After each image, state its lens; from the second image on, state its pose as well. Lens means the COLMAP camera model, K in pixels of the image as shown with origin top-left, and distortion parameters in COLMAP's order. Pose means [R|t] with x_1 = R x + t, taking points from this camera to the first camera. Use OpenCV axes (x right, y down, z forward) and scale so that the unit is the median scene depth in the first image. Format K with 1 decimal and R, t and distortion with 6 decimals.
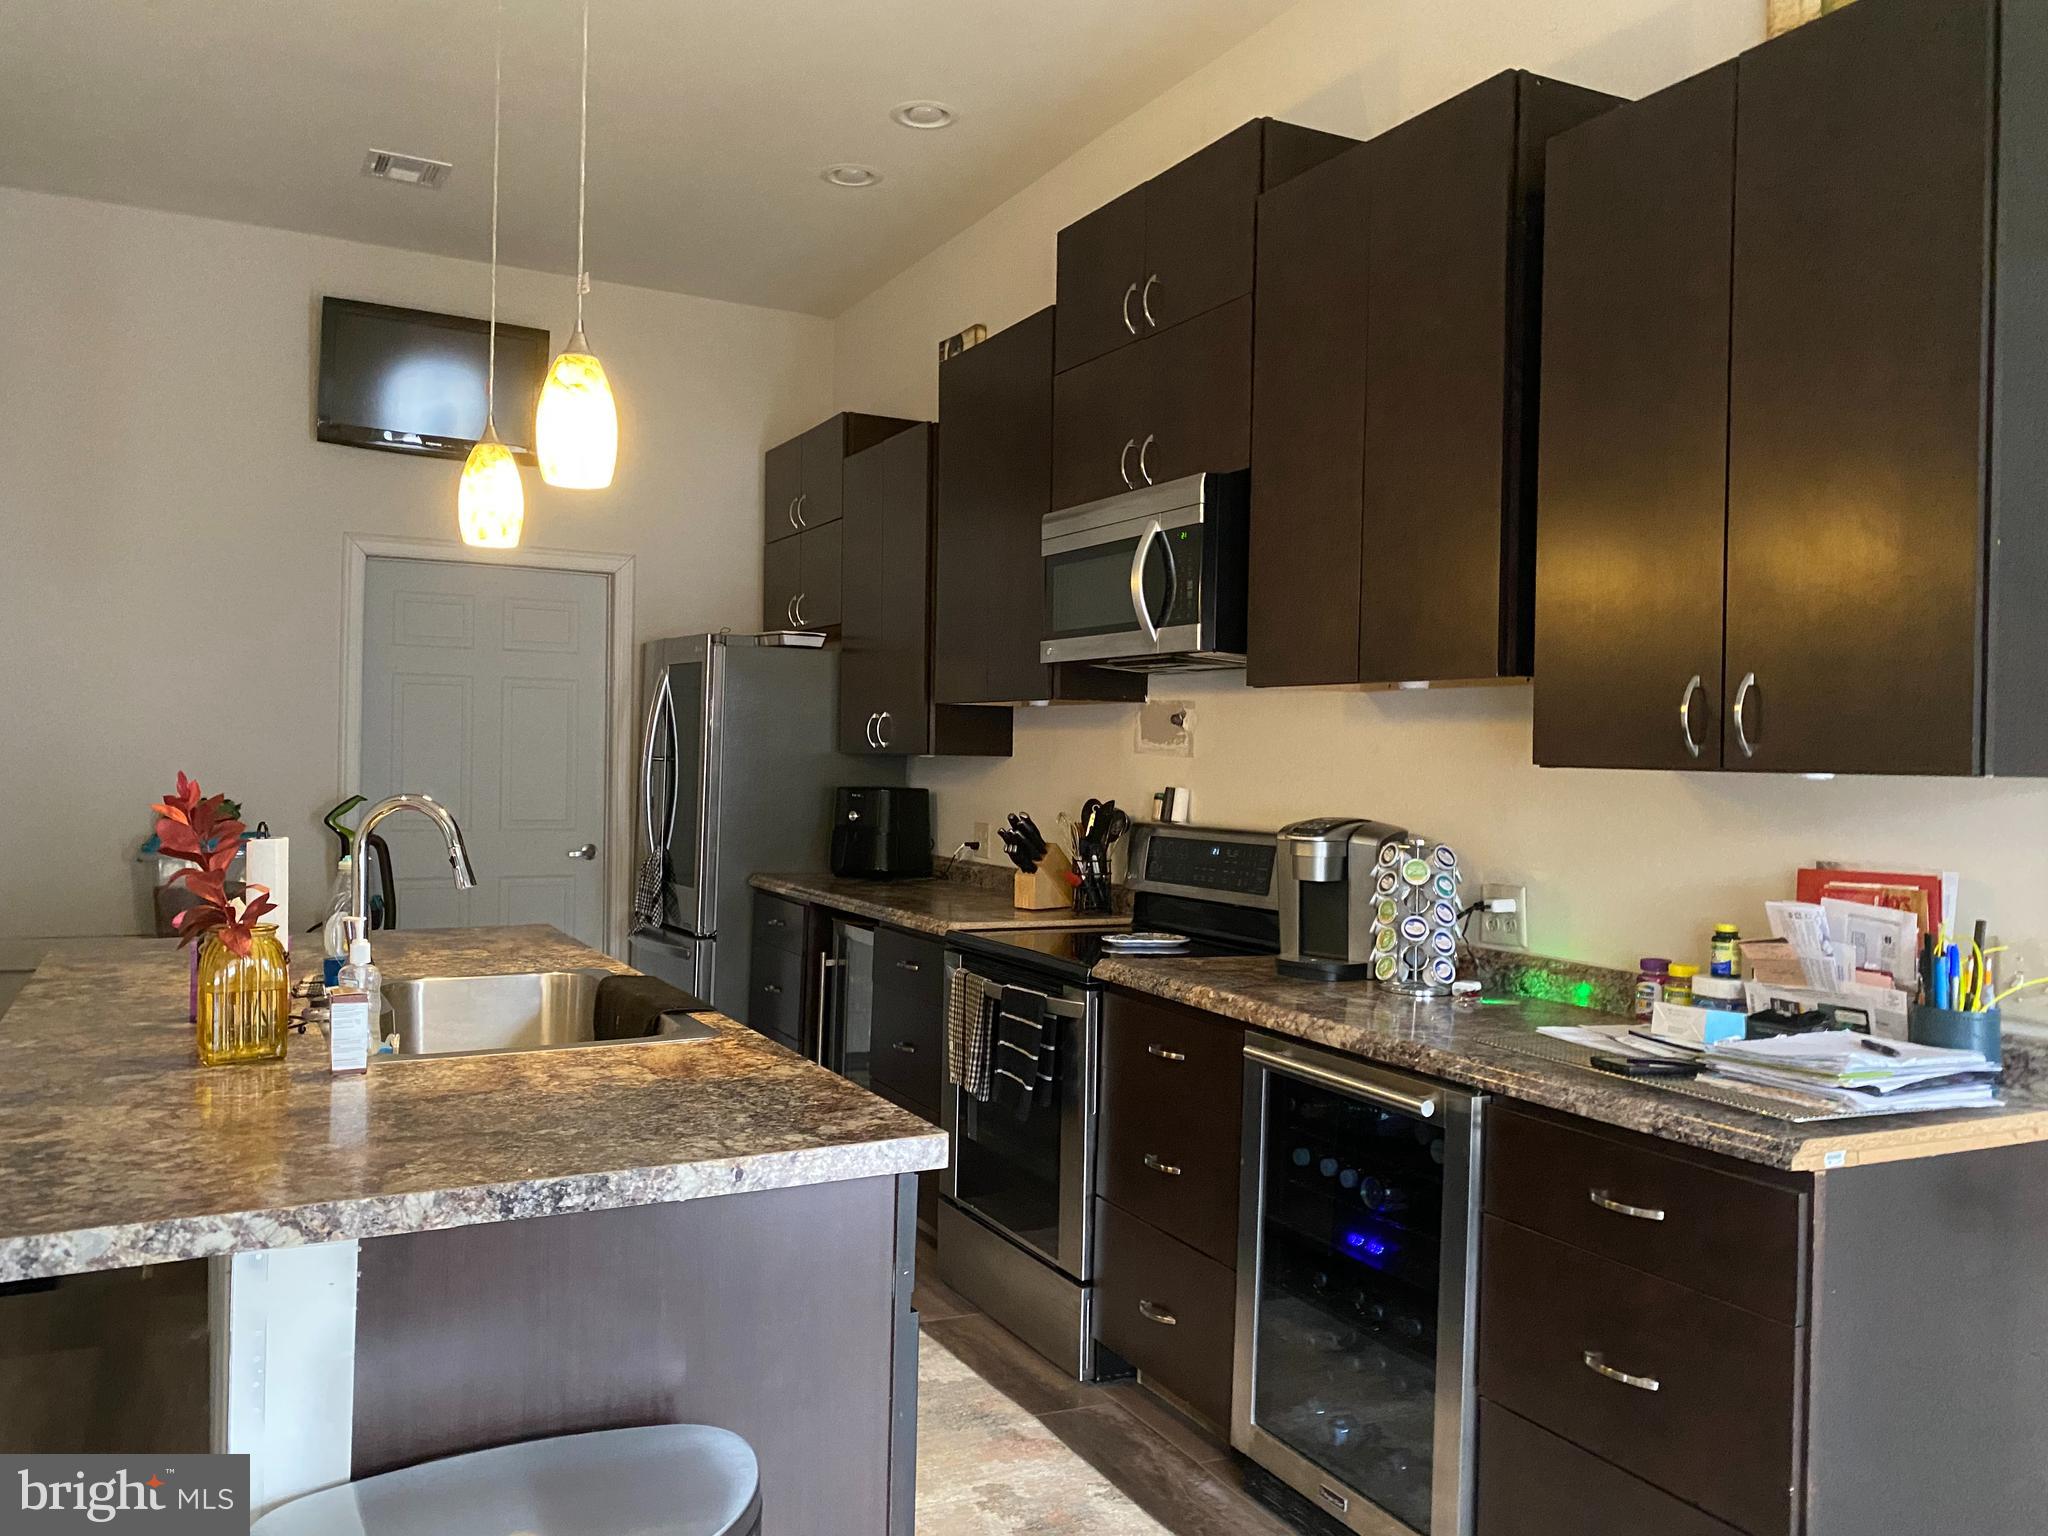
lens RADIAL K [[1573.8, 0, 1011.0], [0, 1573.8, 761.4], [0, 0, 1]] dist [0.004936, 0.003847]
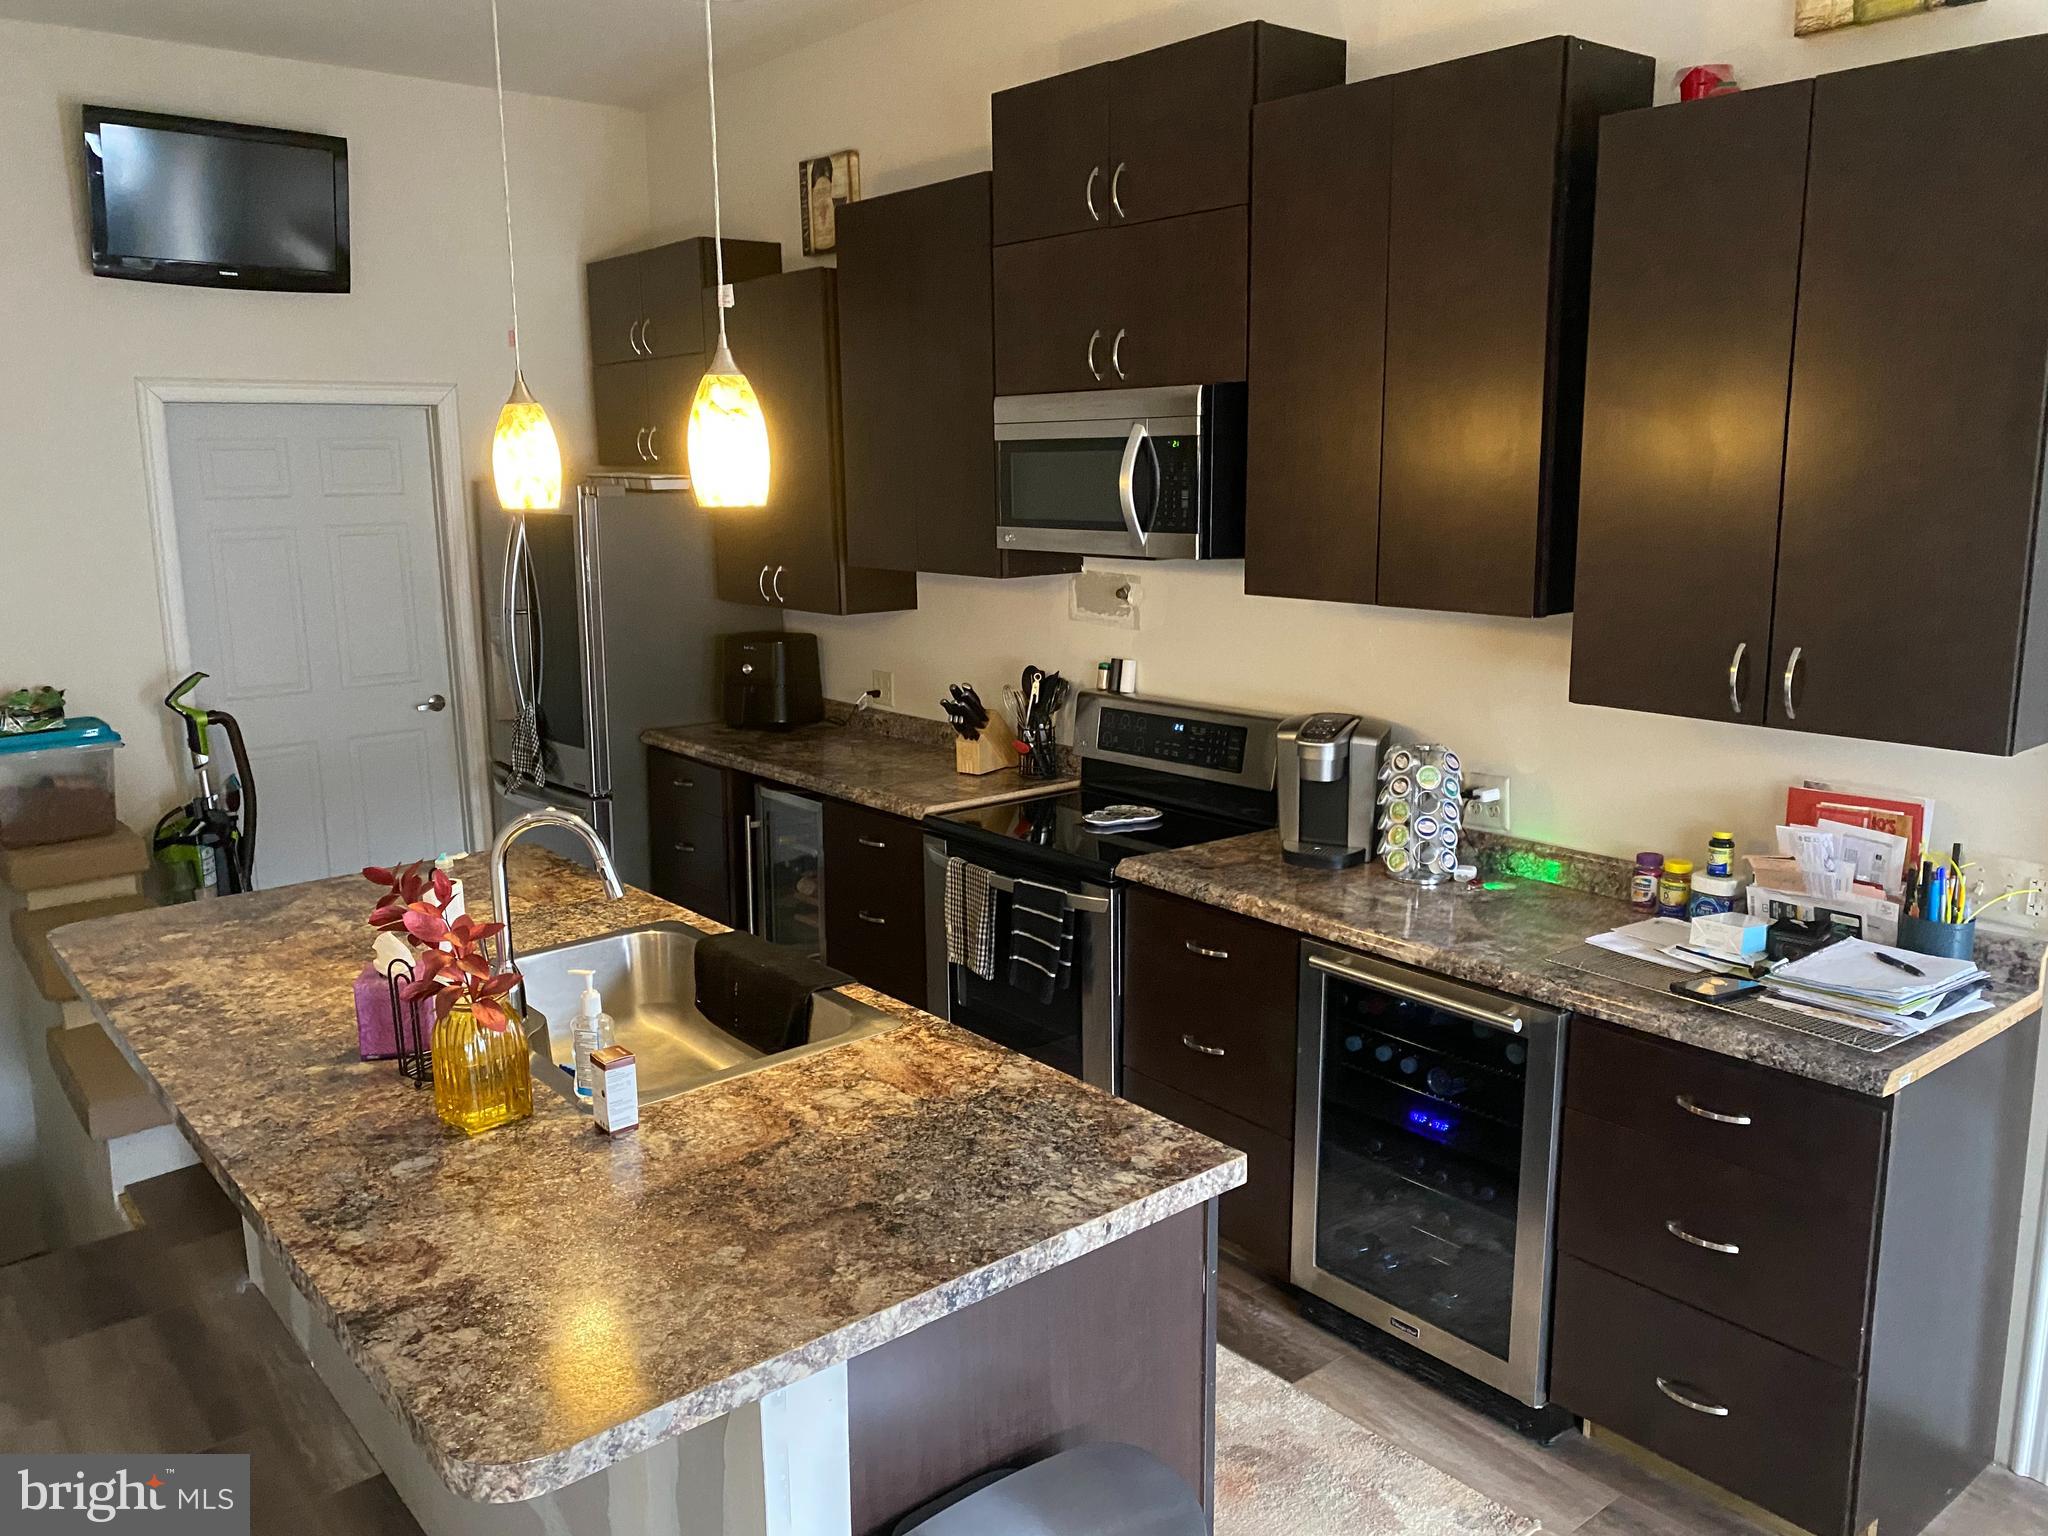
lens RADIAL K [[1573.8, 0, 1011.0], [0, 1573.8, 761.4], [0, 0, 1]] dist [0.004936, 0.003847]
pose [[0.977493, -0.071309, 0.198552, -0.251993], [0.033748, 0.981877, 0.186490, -0.158995], [-0.208252, -0.175592, 0.962184, -0.006899]]
